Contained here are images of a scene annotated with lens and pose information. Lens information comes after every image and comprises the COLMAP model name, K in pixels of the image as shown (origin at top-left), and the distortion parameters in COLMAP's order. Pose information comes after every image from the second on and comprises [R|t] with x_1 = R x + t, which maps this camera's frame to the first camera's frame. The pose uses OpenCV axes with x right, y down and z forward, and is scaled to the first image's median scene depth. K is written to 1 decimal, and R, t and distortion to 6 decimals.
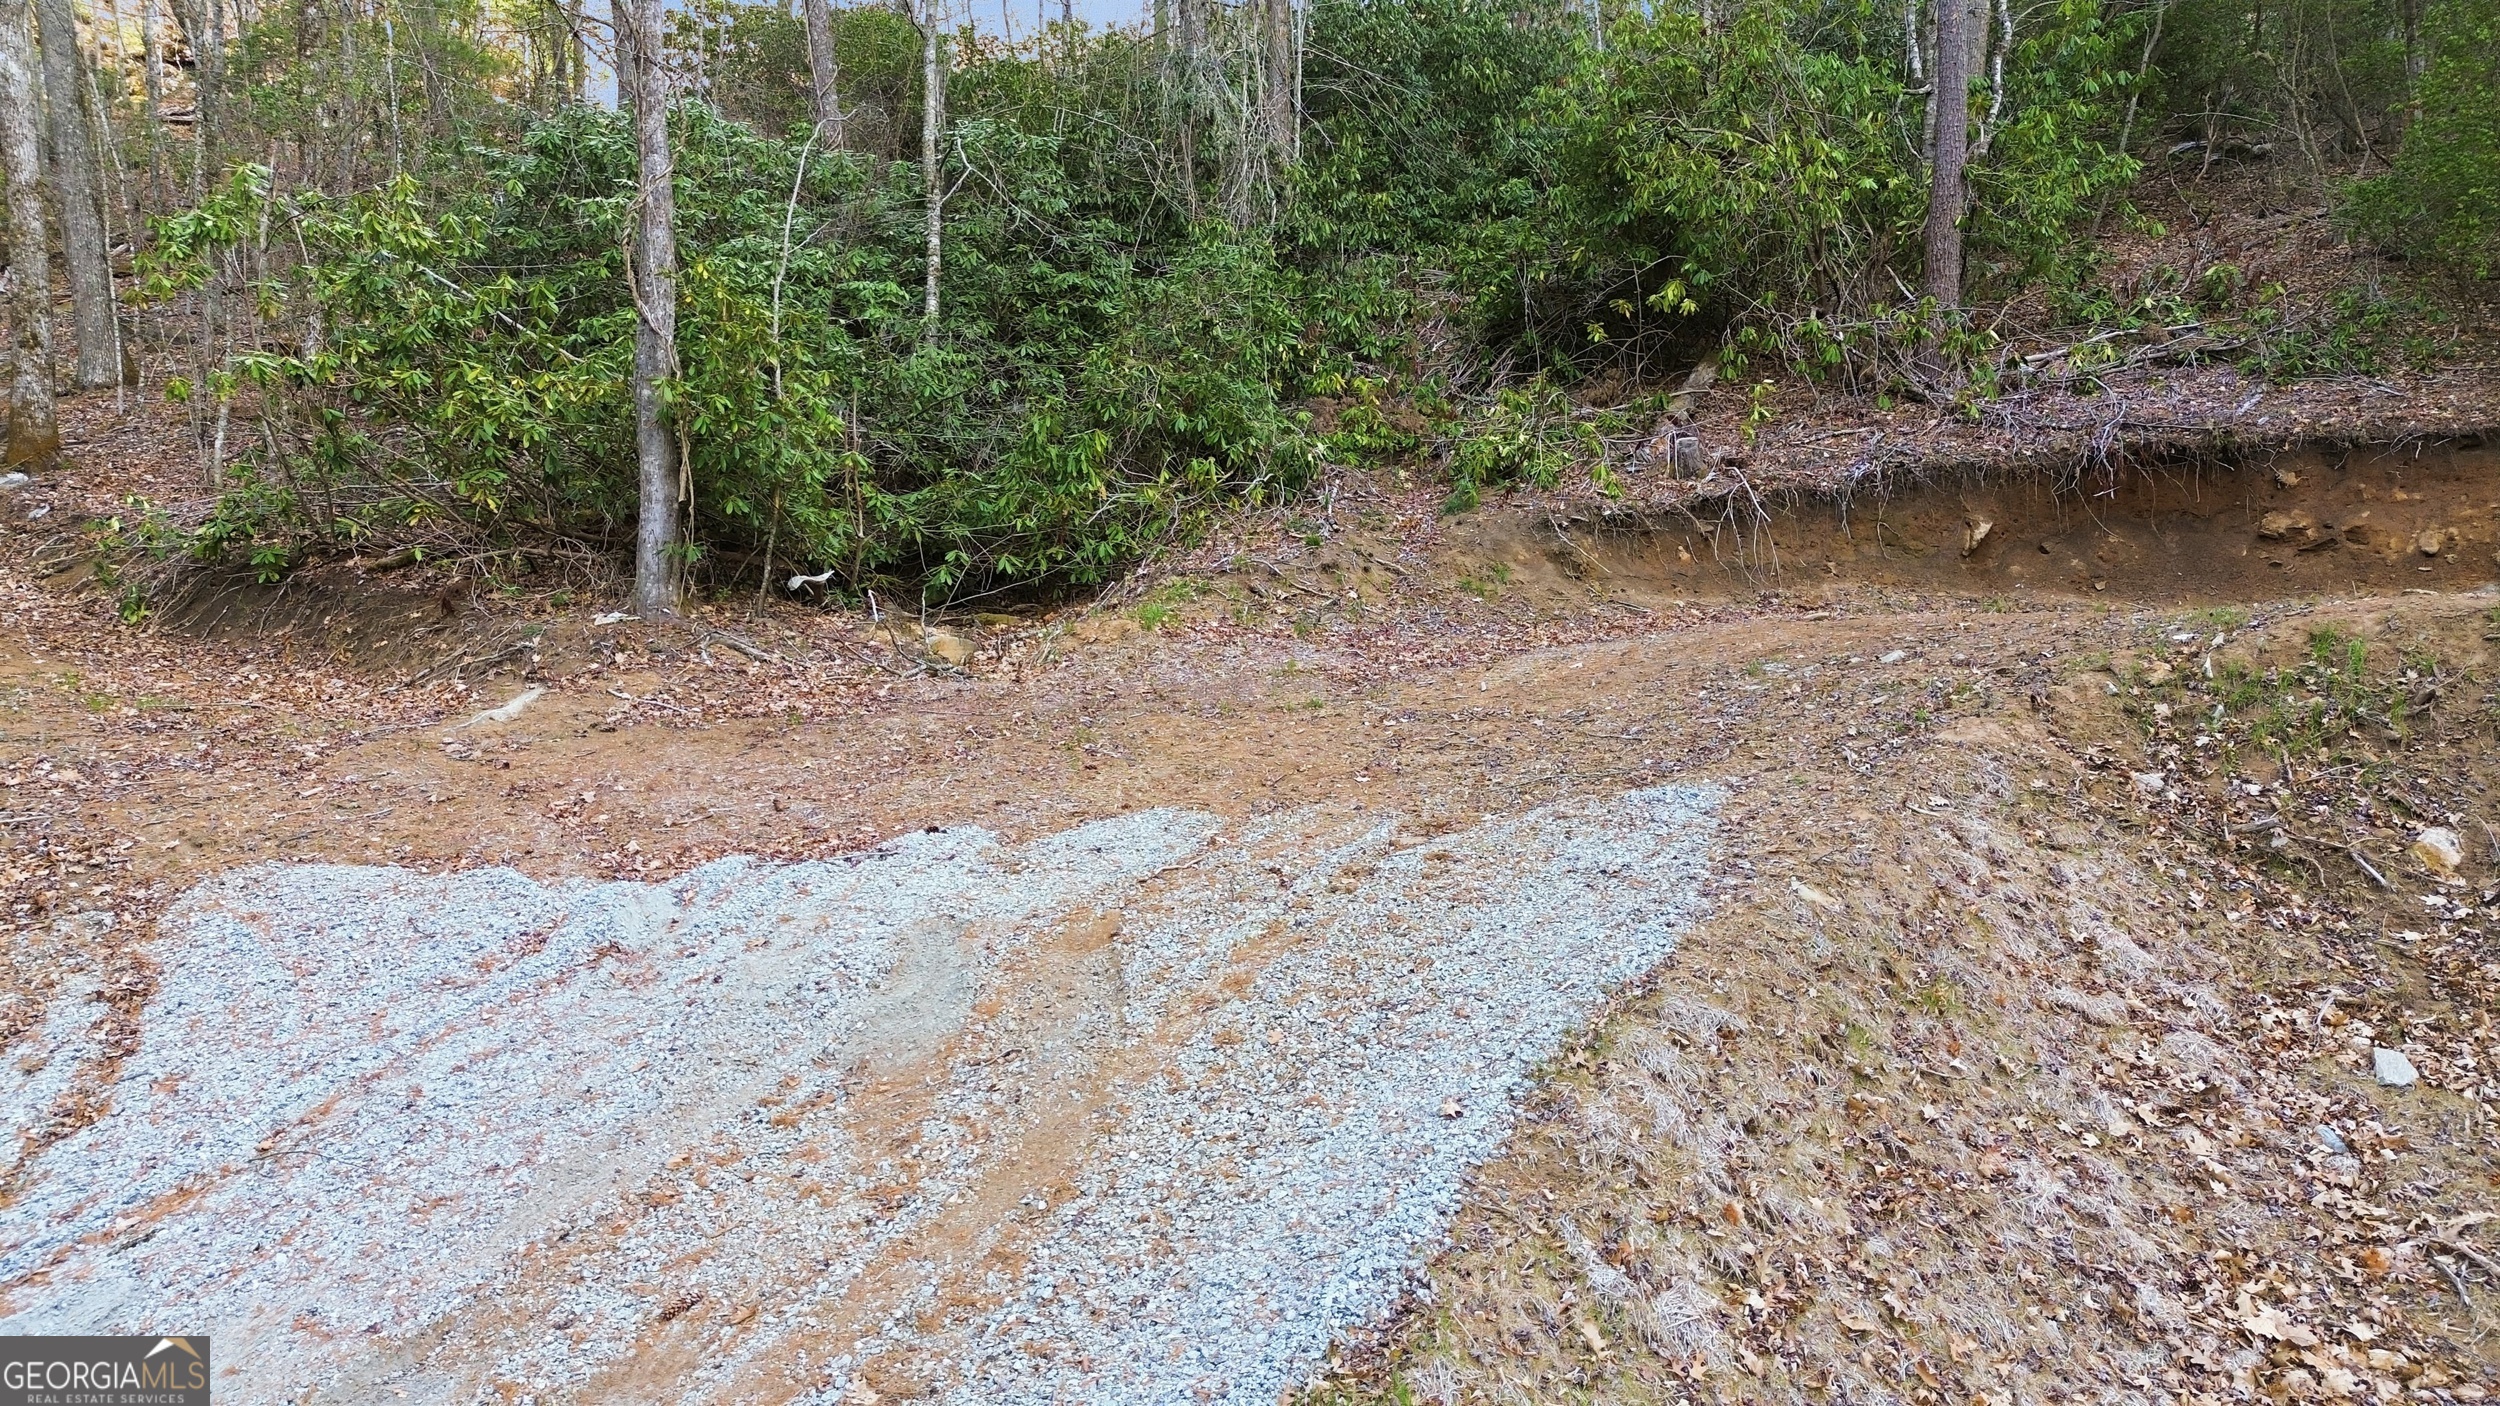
lens RADIAL K [[1752.4, 0, 1245.0], [0, 1752.4, 694.6], [0, 0, 1]] dist [0.083009, -0.087977]
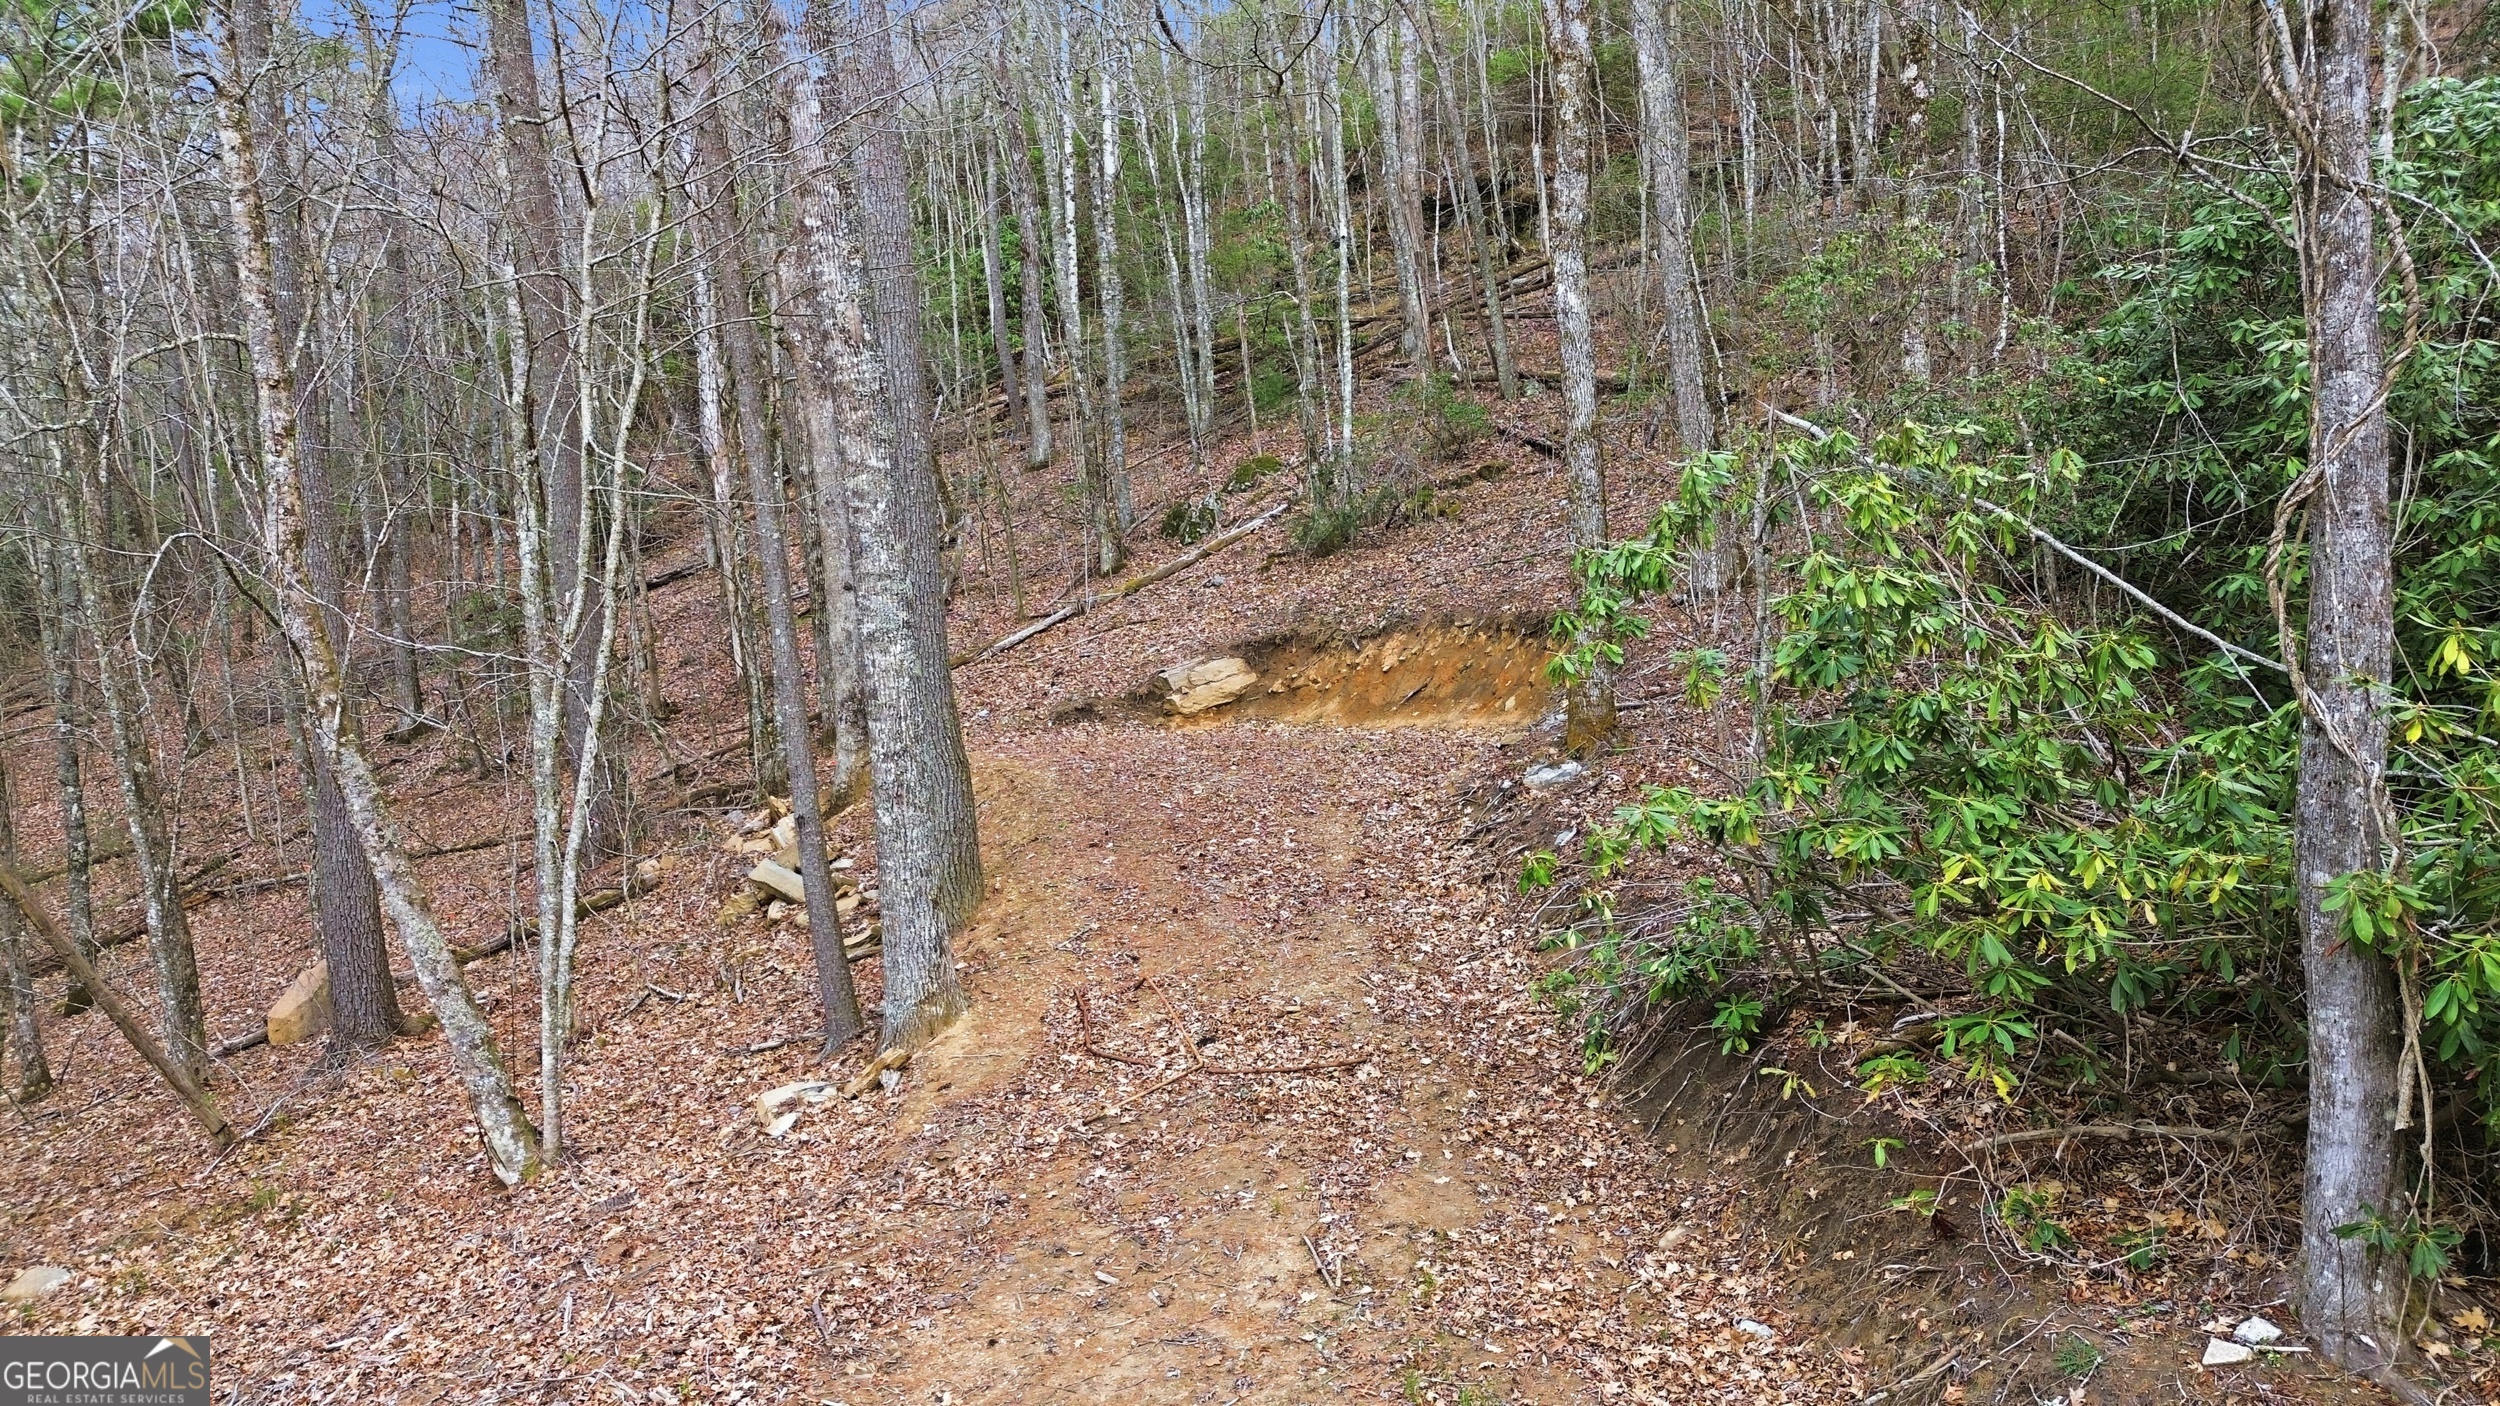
lens RADIAL K [[1752.4, 0, 1245.0], [0, 1752.4, 694.6], [0, 0, 1]] dist [0.083009, -0.087977]
pose [[0.606010, 0.000485, -0.795457, -0.129950], [0.007249, 0.999955, 0.006133, -0.224330], [0.795424, -0.009483, 0.605979, 0.474334]]
